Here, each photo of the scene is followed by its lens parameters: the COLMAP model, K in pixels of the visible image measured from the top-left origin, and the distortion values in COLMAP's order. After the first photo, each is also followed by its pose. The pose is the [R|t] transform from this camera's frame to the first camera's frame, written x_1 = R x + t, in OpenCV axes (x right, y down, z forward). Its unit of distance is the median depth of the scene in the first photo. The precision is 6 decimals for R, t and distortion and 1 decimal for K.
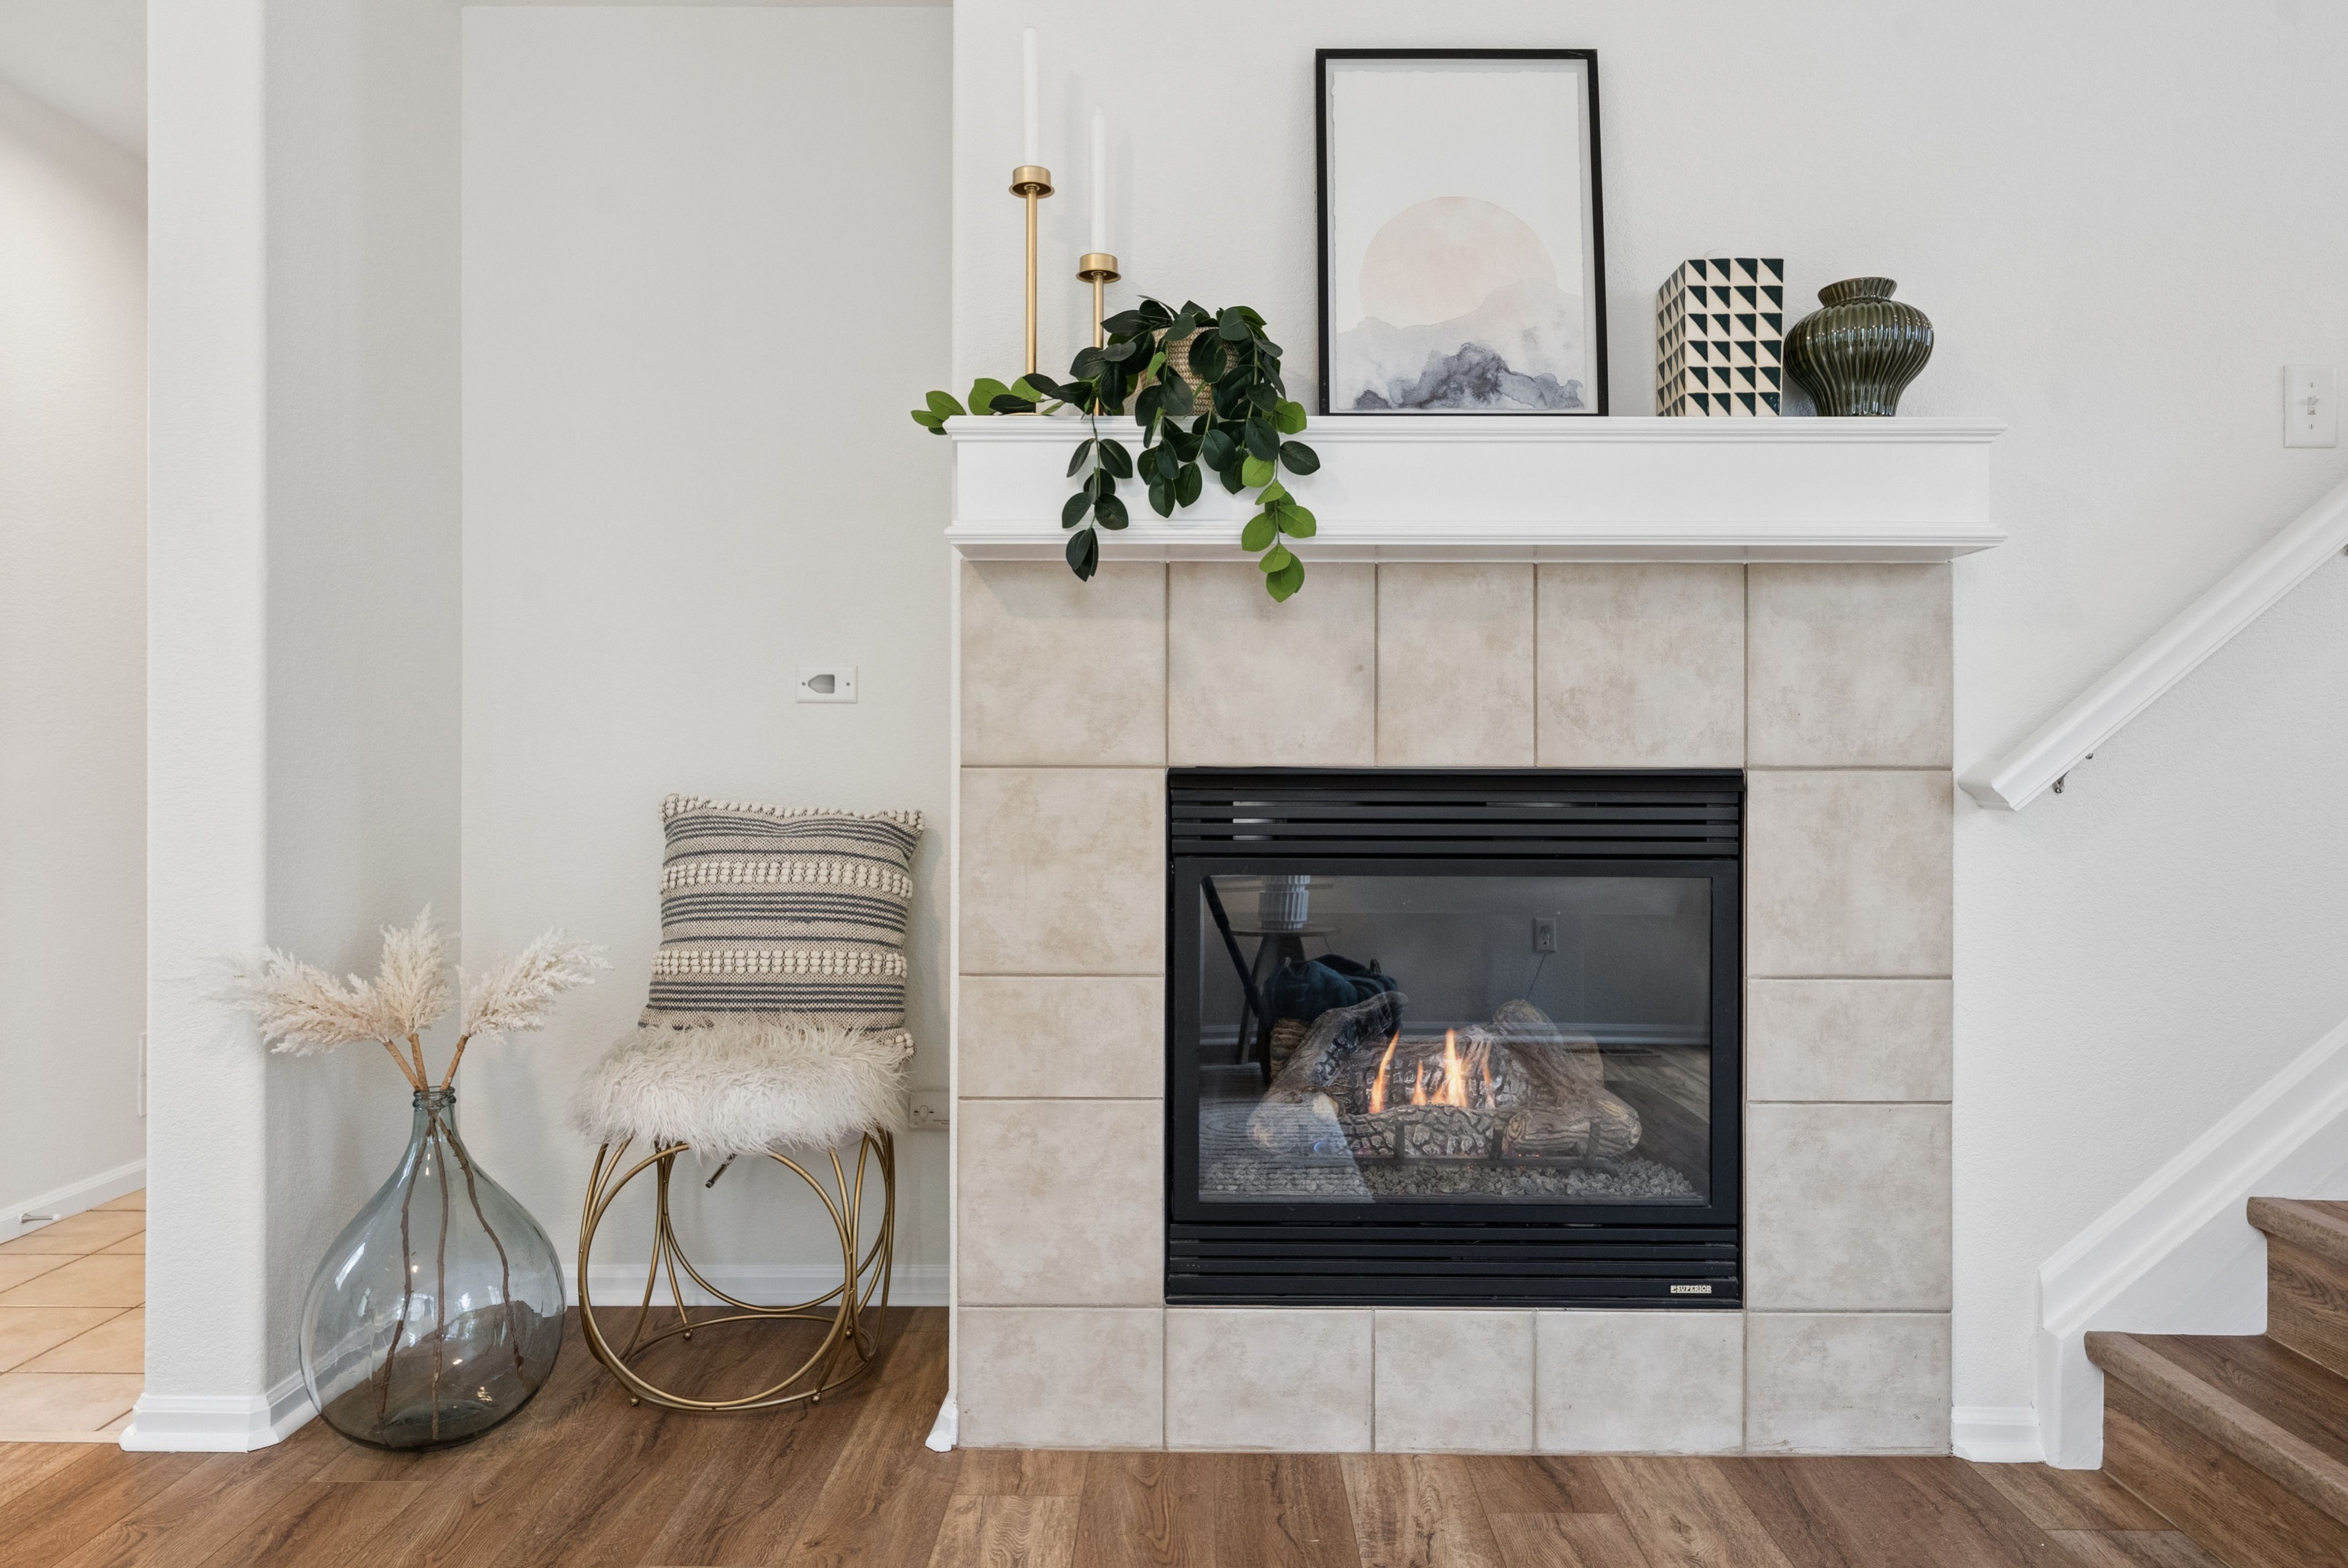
lens RADIAL K [[1503.2, 0, 1161.2], [0, 1503.2, 782.9], [0, 0, 1]] dist [0.001982, 0.001012]
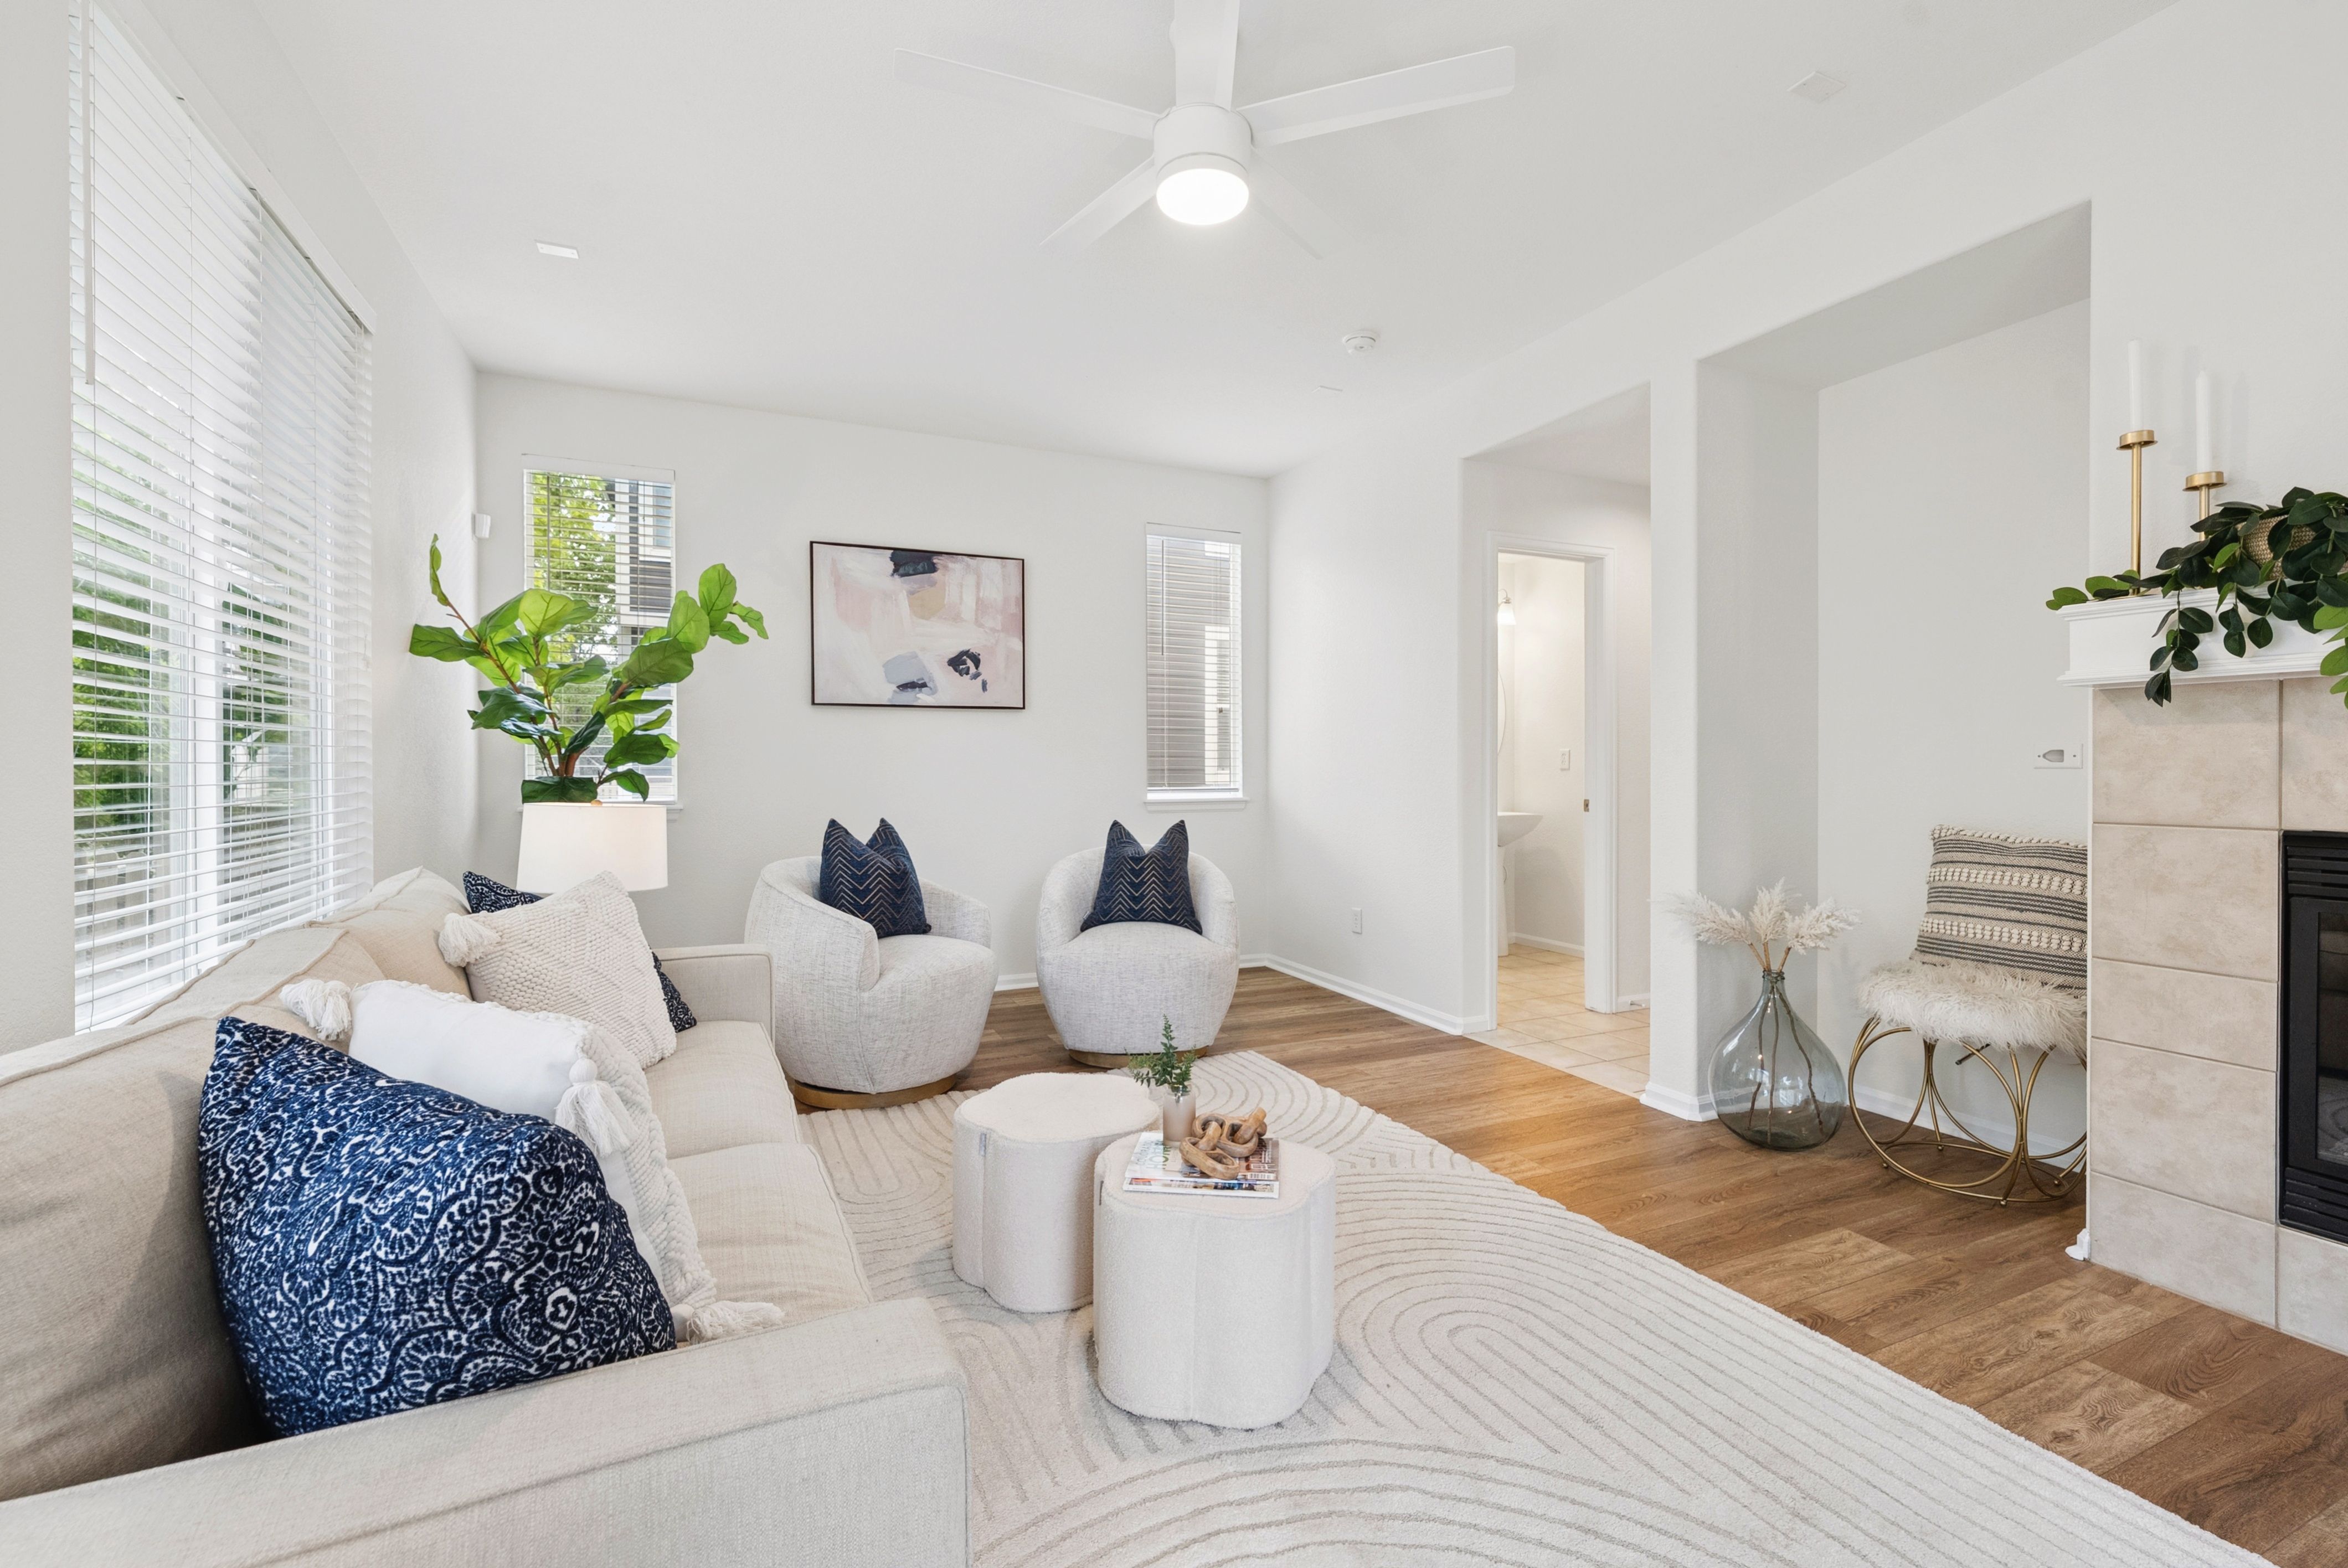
lens RADIAL K [[978.0, 0, 1165.3], [0, 978.0, 775.7], [0, 0, 1]] dist [-0.006487, -0.000177]
pose [[0.405031, -0.000357, -0.914303, 0.395713], [0.001705, 0.999998, 0.000366, -0.061380], [0.914301, -0.001707, 0.405031, -0.277827]]
